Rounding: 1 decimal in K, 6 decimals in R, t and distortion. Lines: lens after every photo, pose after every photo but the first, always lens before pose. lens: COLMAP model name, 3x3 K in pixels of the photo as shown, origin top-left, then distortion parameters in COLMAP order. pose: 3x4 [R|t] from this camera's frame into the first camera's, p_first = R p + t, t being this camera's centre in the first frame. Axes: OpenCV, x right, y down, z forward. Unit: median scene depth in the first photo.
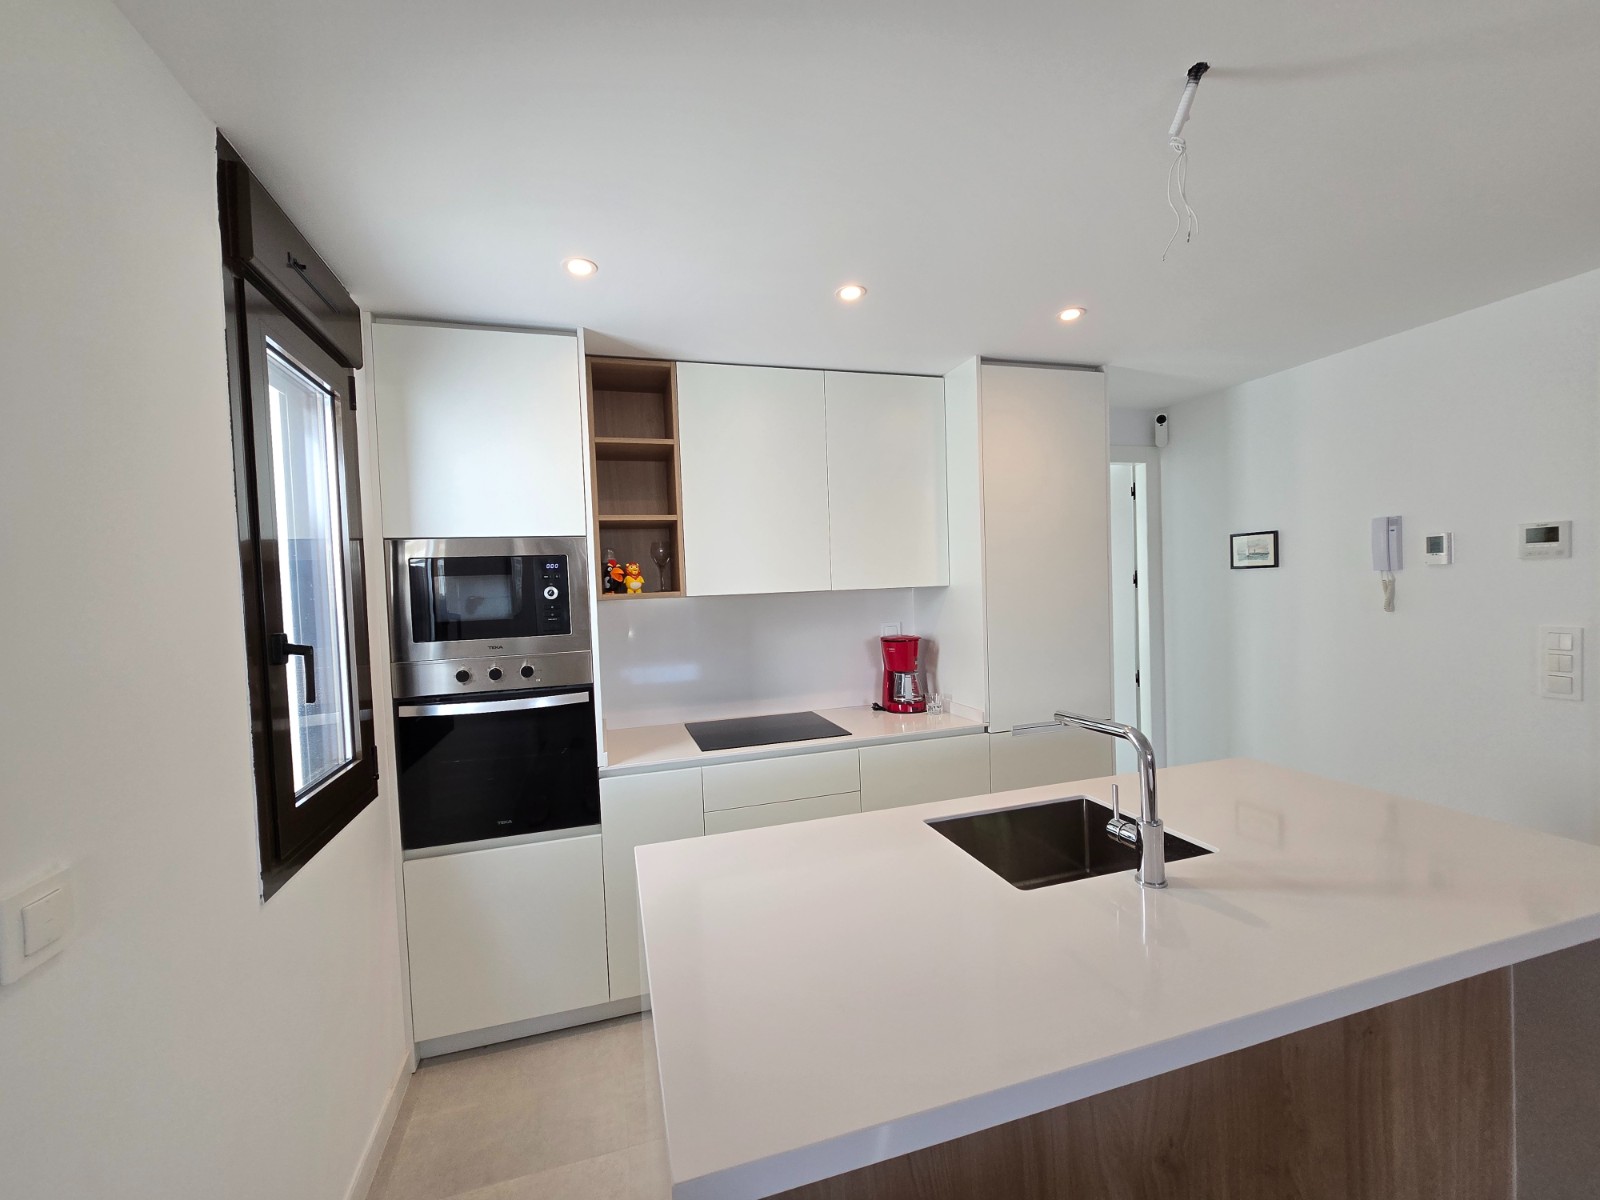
lens RADIAL K [[654.6, 0, 797.1], [0, 654.6, 609.0], [0, 0, 1]] dist [0.000105, -0.000618]
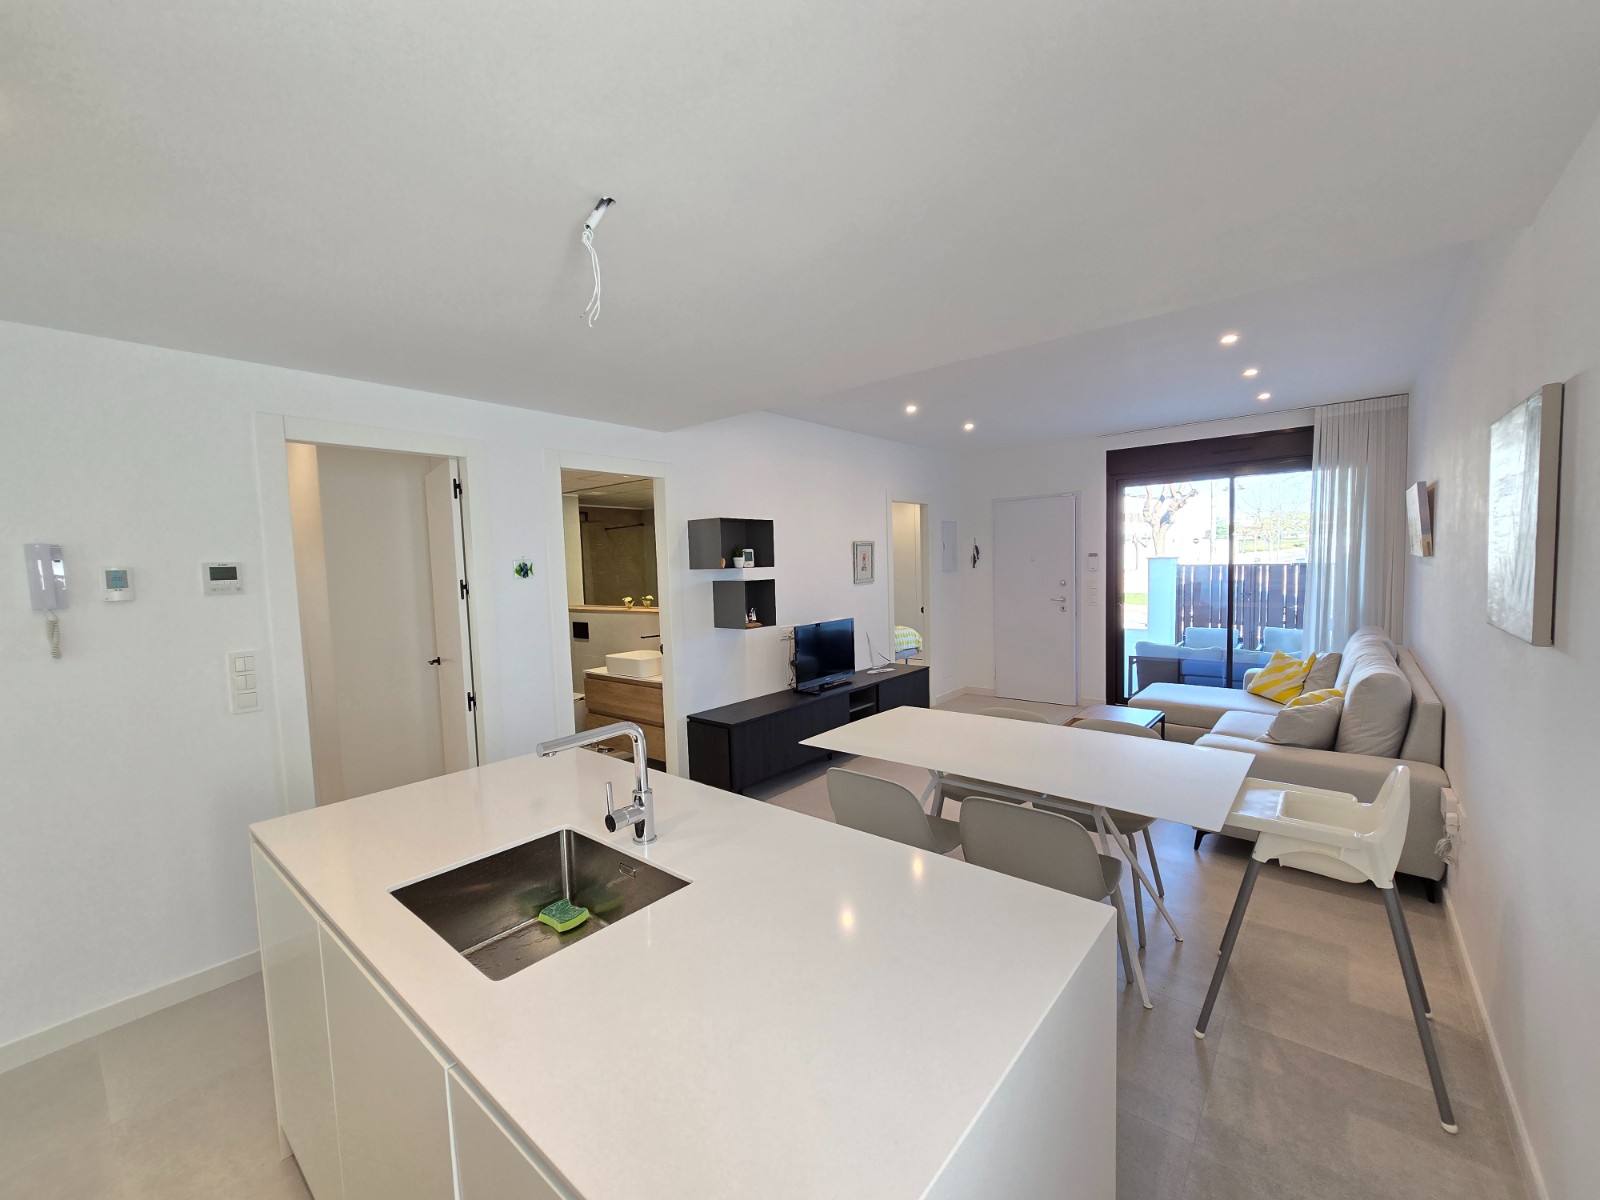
lens RADIAL K [[654.6, 0, 797.1], [0, 654.6, 609.0], [0, 0, 1]] dist [0.000105, -0.000618]
pose [[-0.547319, -0.000489, 0.836924, -0.351182], [0.081966, 0.995161, 0.054185, -0.030613], [-0.832901, 0.098255, -0.544631, 0.768646]]
